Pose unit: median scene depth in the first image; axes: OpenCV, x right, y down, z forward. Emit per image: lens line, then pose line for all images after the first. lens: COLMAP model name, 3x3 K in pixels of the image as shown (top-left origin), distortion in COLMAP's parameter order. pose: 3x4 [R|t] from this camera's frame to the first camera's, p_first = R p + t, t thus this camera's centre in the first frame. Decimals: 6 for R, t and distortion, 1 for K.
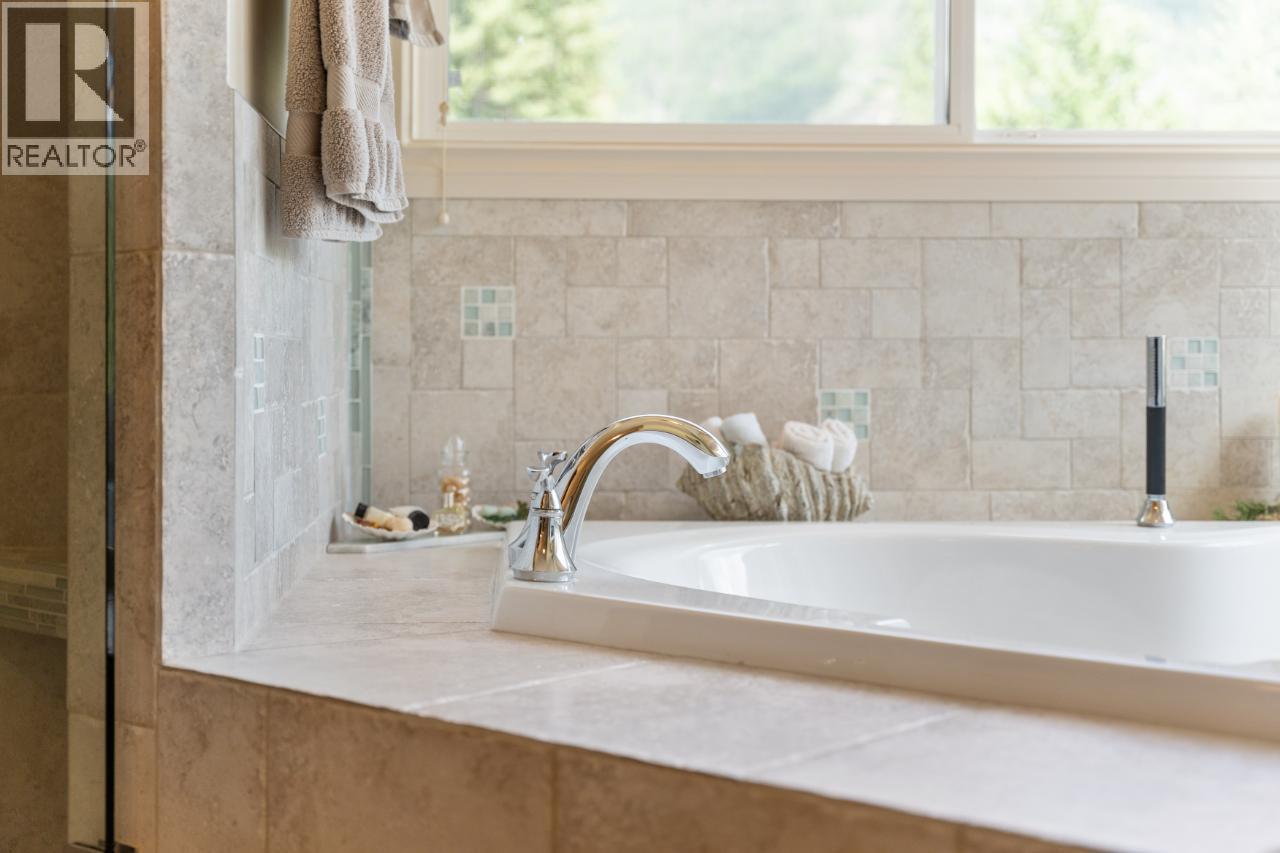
lens RADIAL K [[1776.0, 0, 636.4], [0, 1776.0, 415.8], [0, 0, 1]] dist [0.018426, 0.000000]
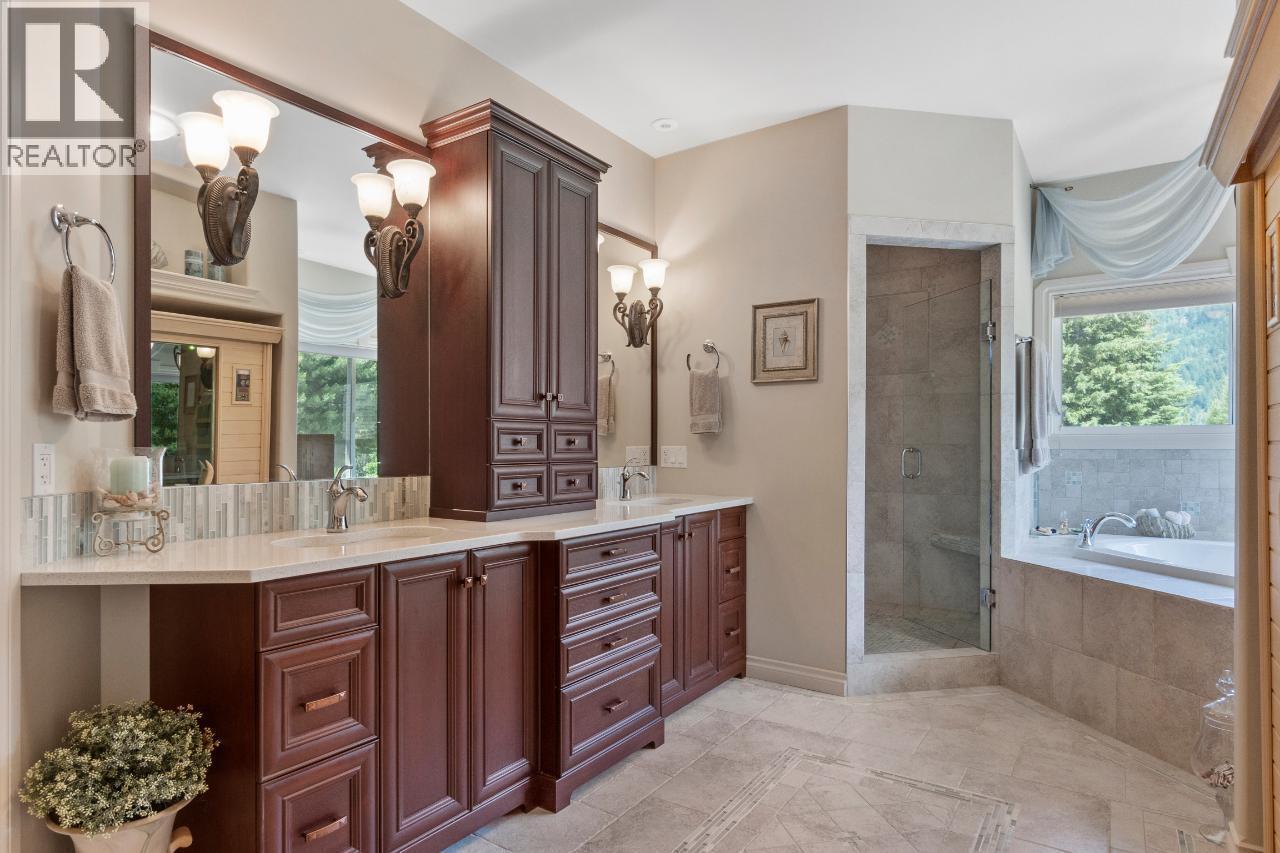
lens RADIAL K [[703.6, 0, 627.8], [0, 703.6, 448.1], [0, 0, 1]] dist [-0.004616, 0.000080]
pose [[0.790955, -0.000760, -0.611873, 0.086578], [-0.015827, 0.999639, -0.021700, -0.075663], [0.611669, 0.026848, 0.790658, -0.827838]]
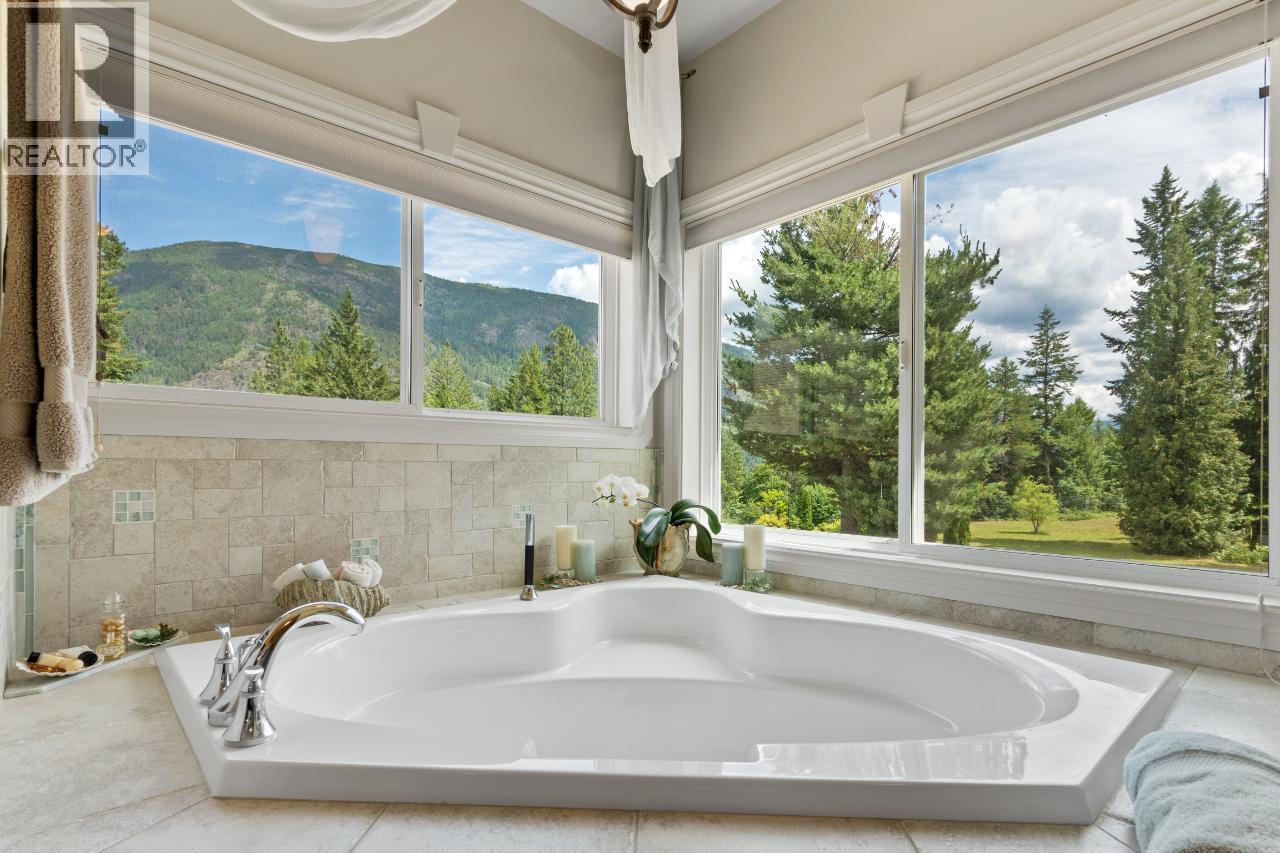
lens RADIAL K [[630.3, 0, 639.3], [0, 630.3, 470.1], [0, 0, 1]] dist [-0.011684, 0.003075]
pose [[0.776788, 0.000055, 0.629762, -0.085340], [0.012770, 0.999793, -0.015839, -0.075890], [-0.629632, 0.020346, 0.776627, 0.276513]]
